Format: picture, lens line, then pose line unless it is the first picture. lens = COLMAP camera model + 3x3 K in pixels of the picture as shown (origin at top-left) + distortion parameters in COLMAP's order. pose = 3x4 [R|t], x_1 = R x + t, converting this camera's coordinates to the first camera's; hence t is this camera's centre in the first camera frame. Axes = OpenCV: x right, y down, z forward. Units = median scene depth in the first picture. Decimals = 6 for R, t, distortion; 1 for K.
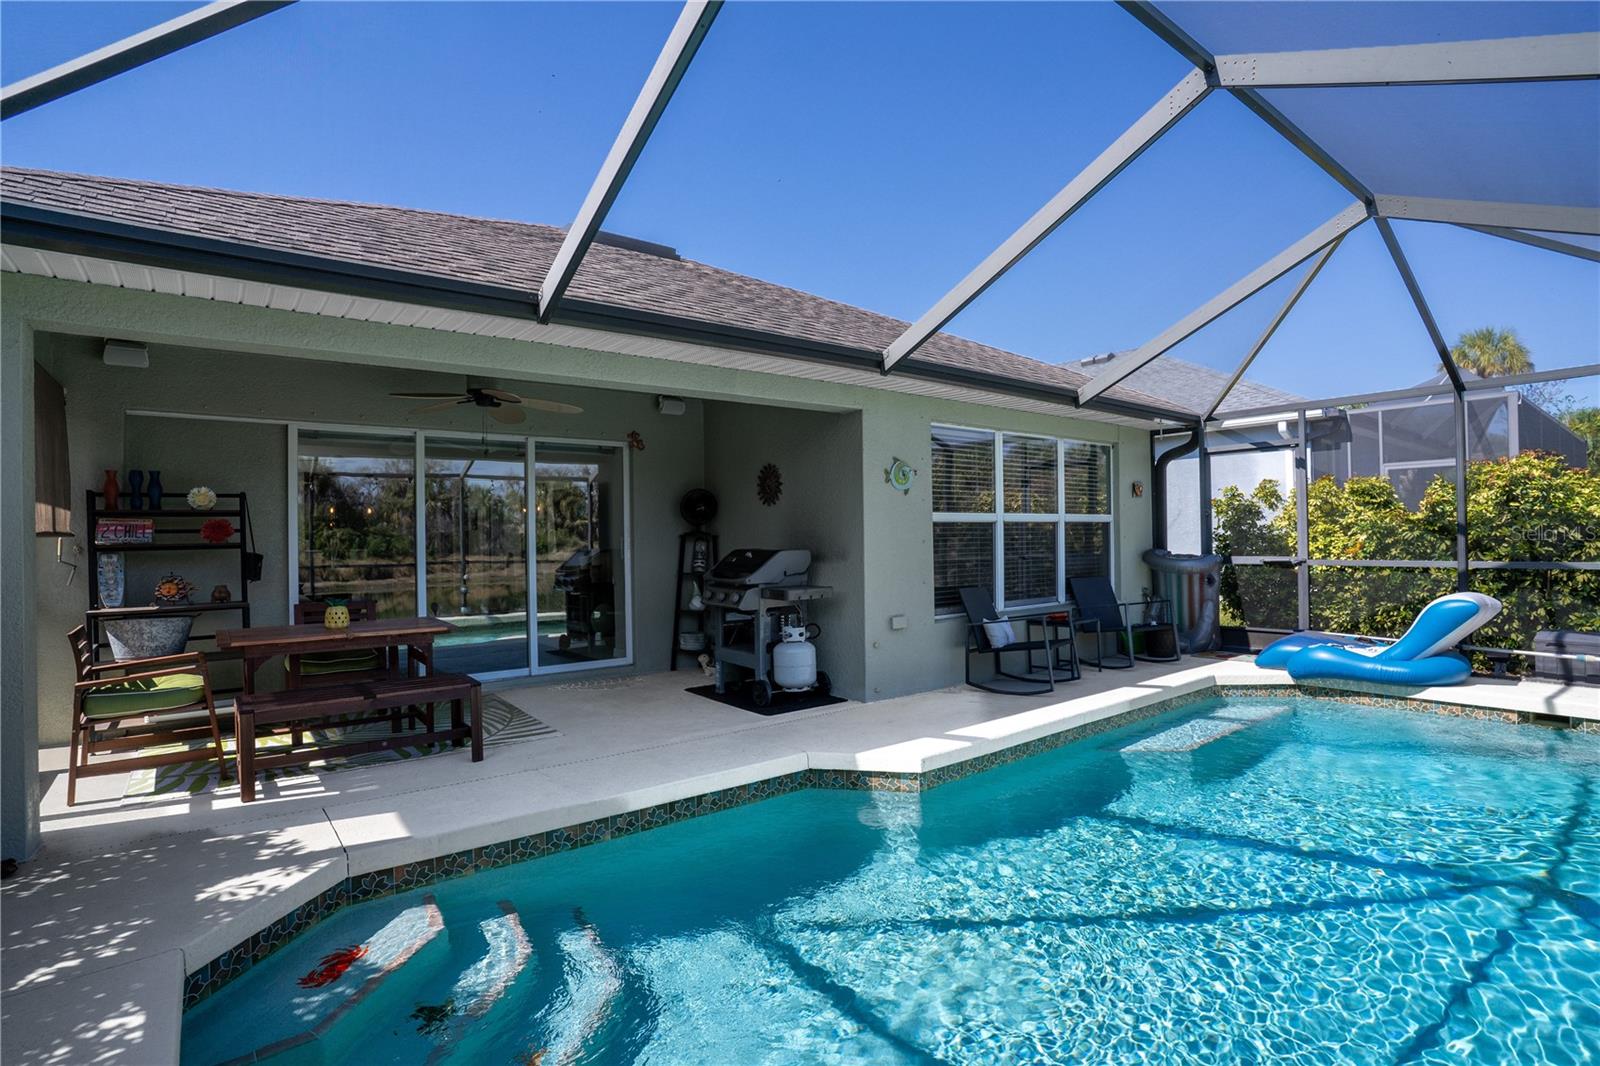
lens RADIAL K [[782.3, 0, 809.0], [0, 782.3, 534.0], [0, 0, 1]] dist [-0.000107, 0.000053]
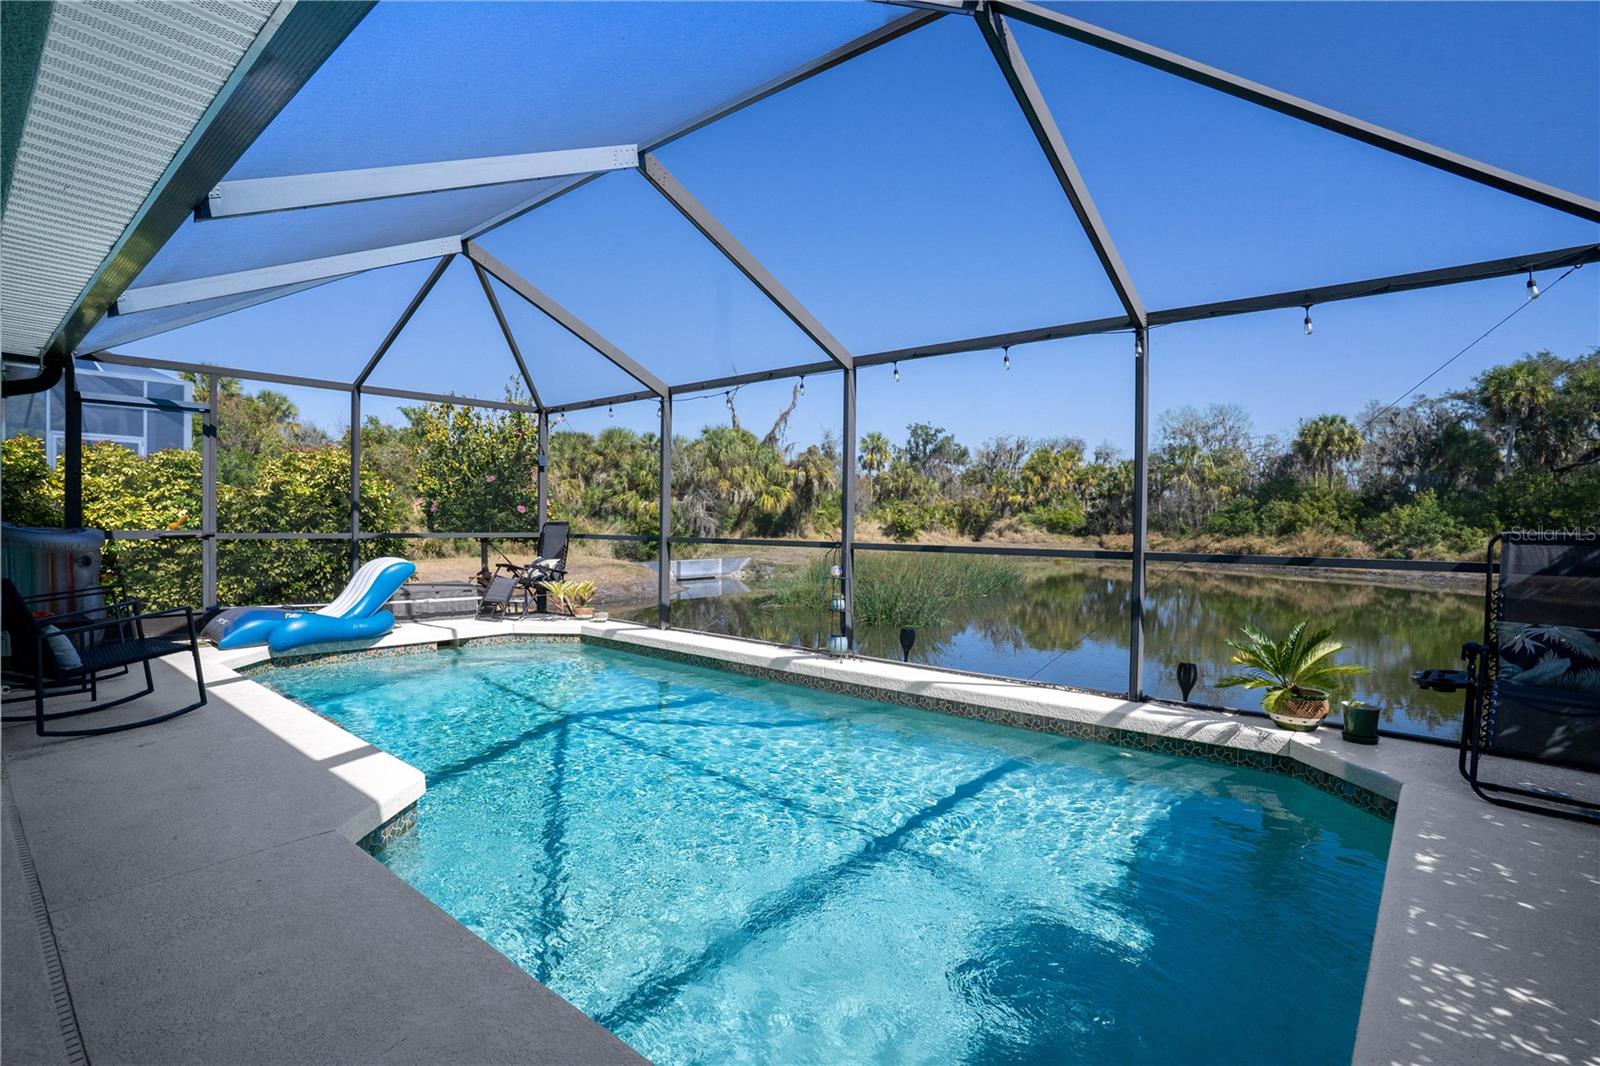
lens RADIAL K [[782.3, 0, 809.0], [0, 782.3, 534.0], [0, 0, 1]] dist [-0.000107, 0.000053]
pose [[-0.161915, -0.001391, 0.986804, -0.490158], [-0.017763, 0.999841, -0.001505, 0.025578], [-0.986645, -0.017772, -0.161914, 0.518566]]
